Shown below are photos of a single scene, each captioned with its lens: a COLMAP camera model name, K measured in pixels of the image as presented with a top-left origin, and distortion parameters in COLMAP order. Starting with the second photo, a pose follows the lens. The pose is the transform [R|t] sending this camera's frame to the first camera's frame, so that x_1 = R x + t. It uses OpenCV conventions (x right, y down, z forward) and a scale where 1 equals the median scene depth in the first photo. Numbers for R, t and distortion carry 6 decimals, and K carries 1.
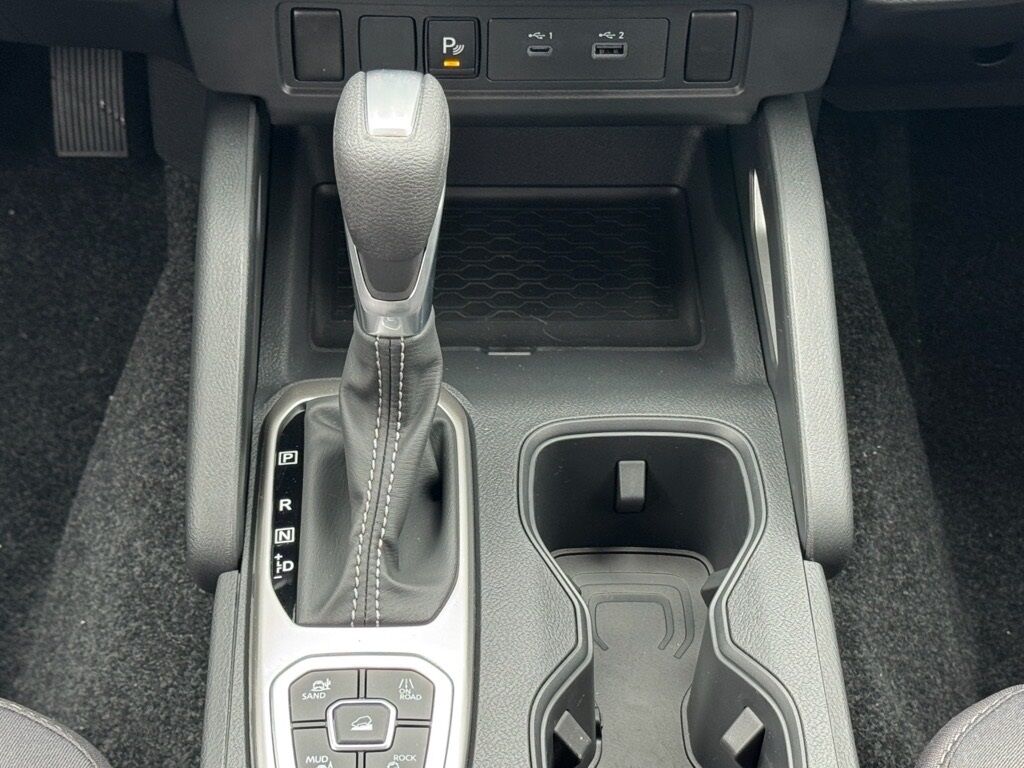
lens RADIAL K [[2244.8, 0, 514.7], [0, 2244.8, 387.3], [0, 0, 1]] dist [0.097738, 0.000000]
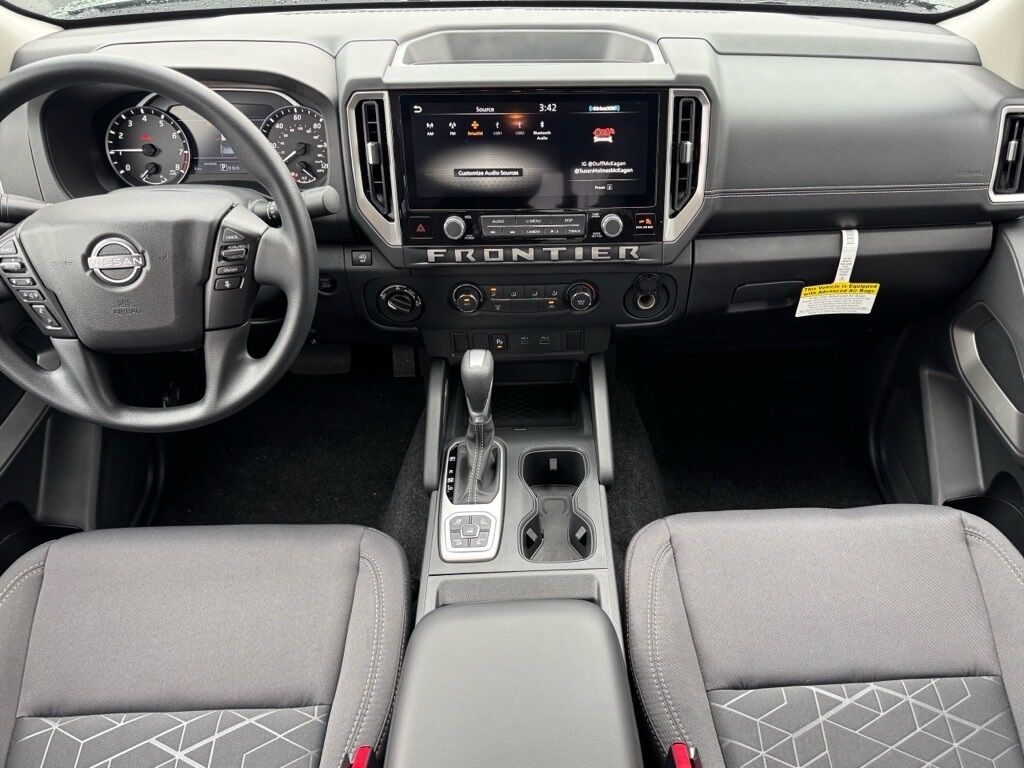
lens RADIAL K [[808.6, 0, 547.1], [0, 808.6, 389.2], [0, 0, 1]] dist [0.157012, -0.002400]
pose [[0.999066, -0.025278, -0.035058, 0.091078], [0.022161, 0.995995, -0.086618, 0.034732], [0.037107, 0.085760, 0.995625, -0.259924]]
